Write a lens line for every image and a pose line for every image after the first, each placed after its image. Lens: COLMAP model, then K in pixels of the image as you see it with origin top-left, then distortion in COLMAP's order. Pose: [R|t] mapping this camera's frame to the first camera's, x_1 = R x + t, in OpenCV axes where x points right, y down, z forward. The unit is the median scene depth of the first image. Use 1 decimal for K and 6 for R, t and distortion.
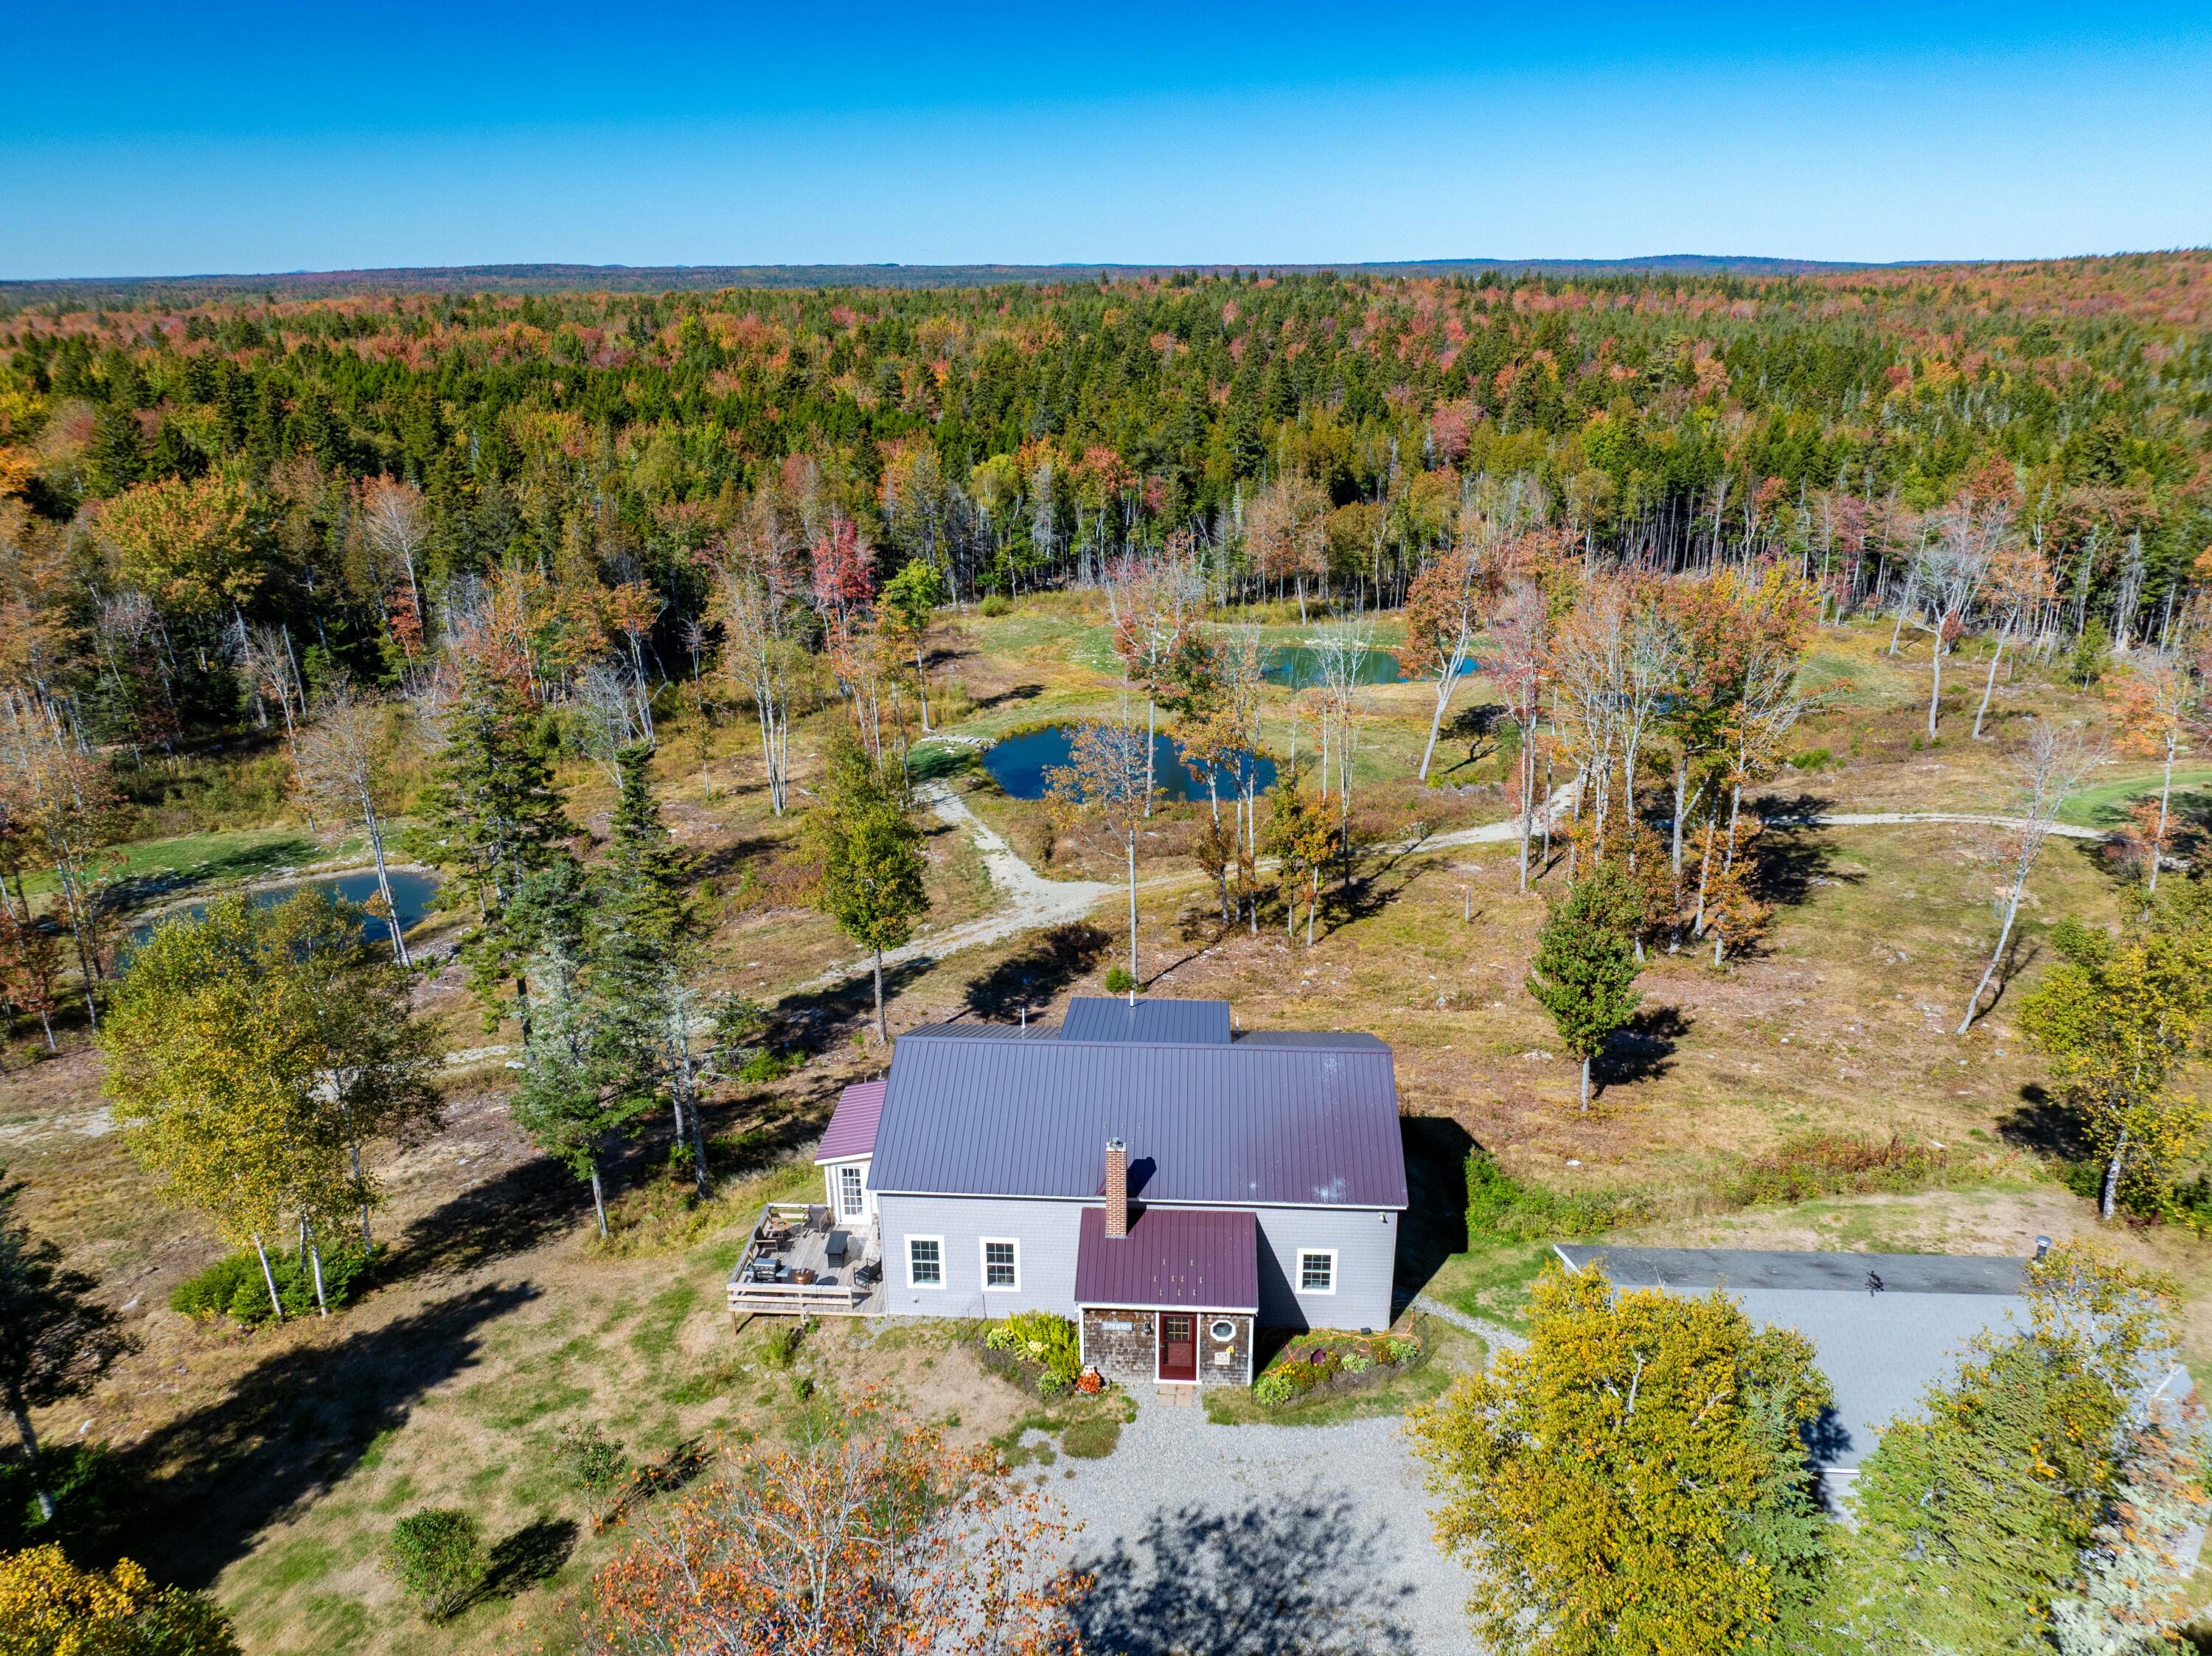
lens RADIAL K [[1562.9, 0, 1108.6], [0, 1562.9, 818.2], [0, 0, 1]] dist [-0.042988, 0.012920]
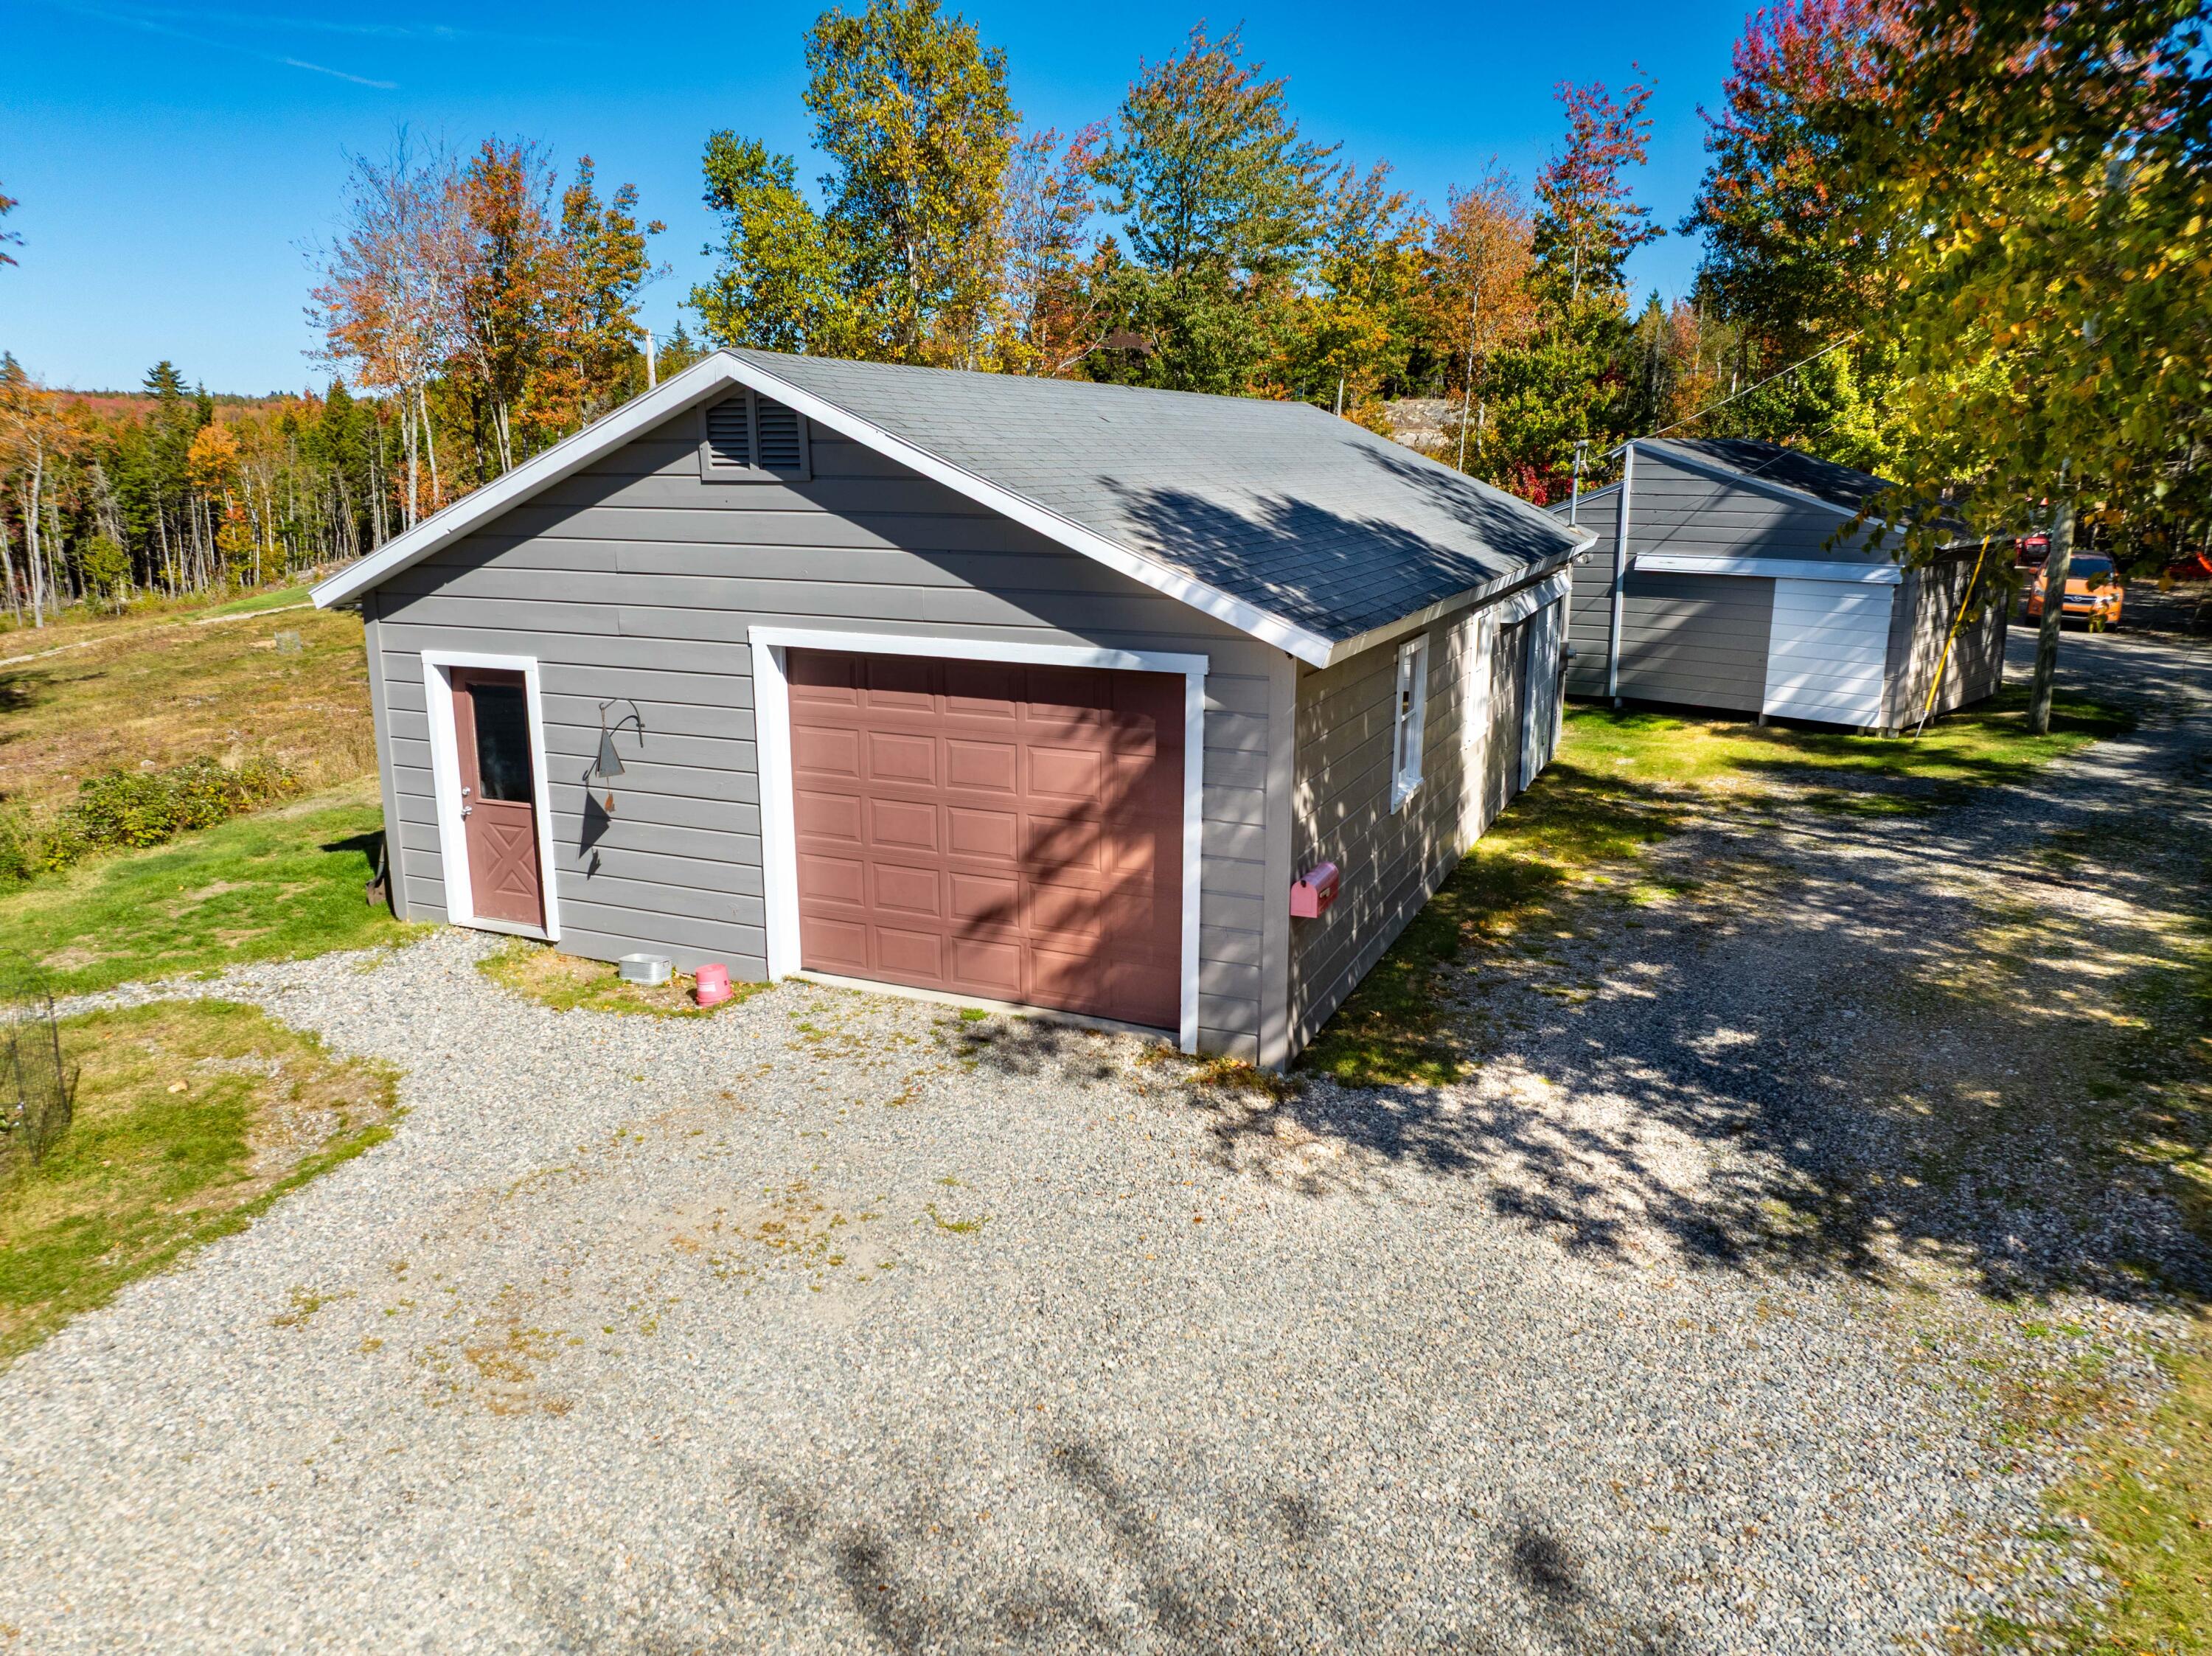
lens RADIAL K [[1562.9, 0, 1115.9], [0, 1562.9, 813.8], [0, 0, 1]] dist [-0.042988, 0.012920]
pose [[0.328710, -0.211425, 0.920461, 0.040570], [0.310395, 0.944664, 0.106137, 0.214831], [-0.891967, 0.250819, 0.376146, 0.500222]]
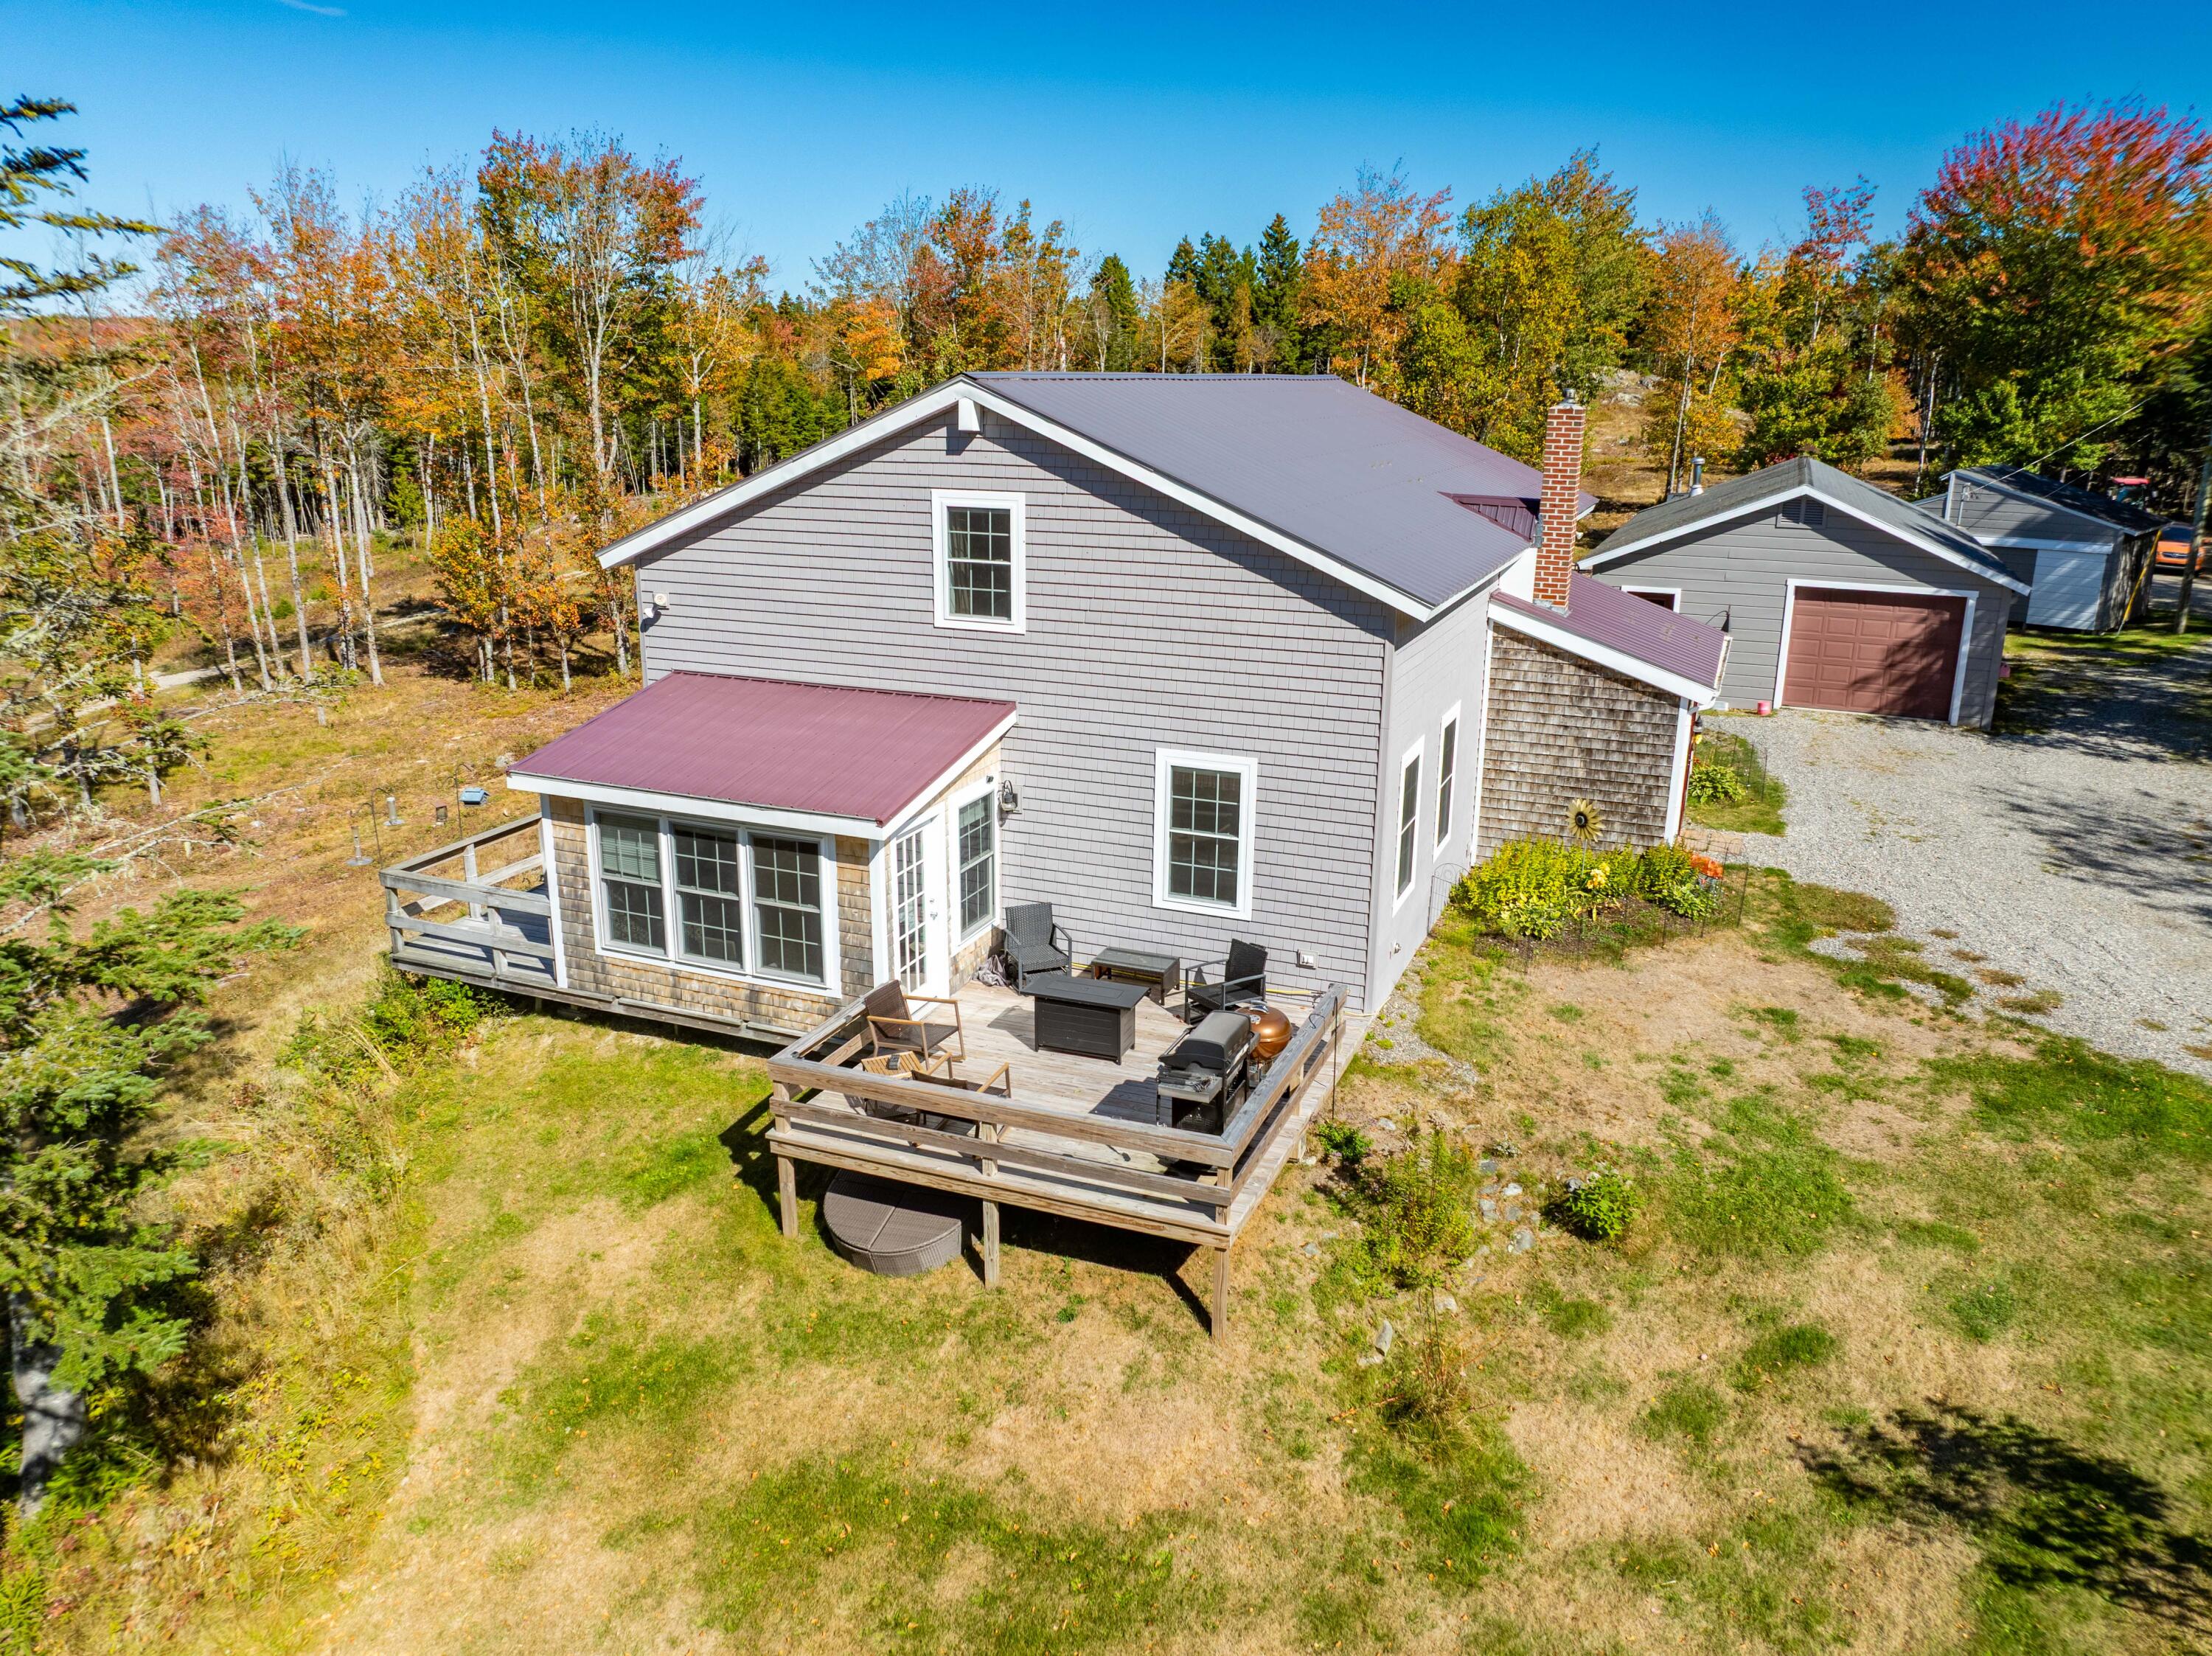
lens RADIAL K [[1562.9, 0, 1110.9], [0, 1562.9, 821.9], [0, 0, 1]] dist [-0.042988, 0.012920]
pose [[0.328304, -0.255483, 0.909365, -0.330215], [0.306172, 0.939532, 0.153423, 0.135137], [-0.893574, 0.228053, 0.386674, 0.612417]]
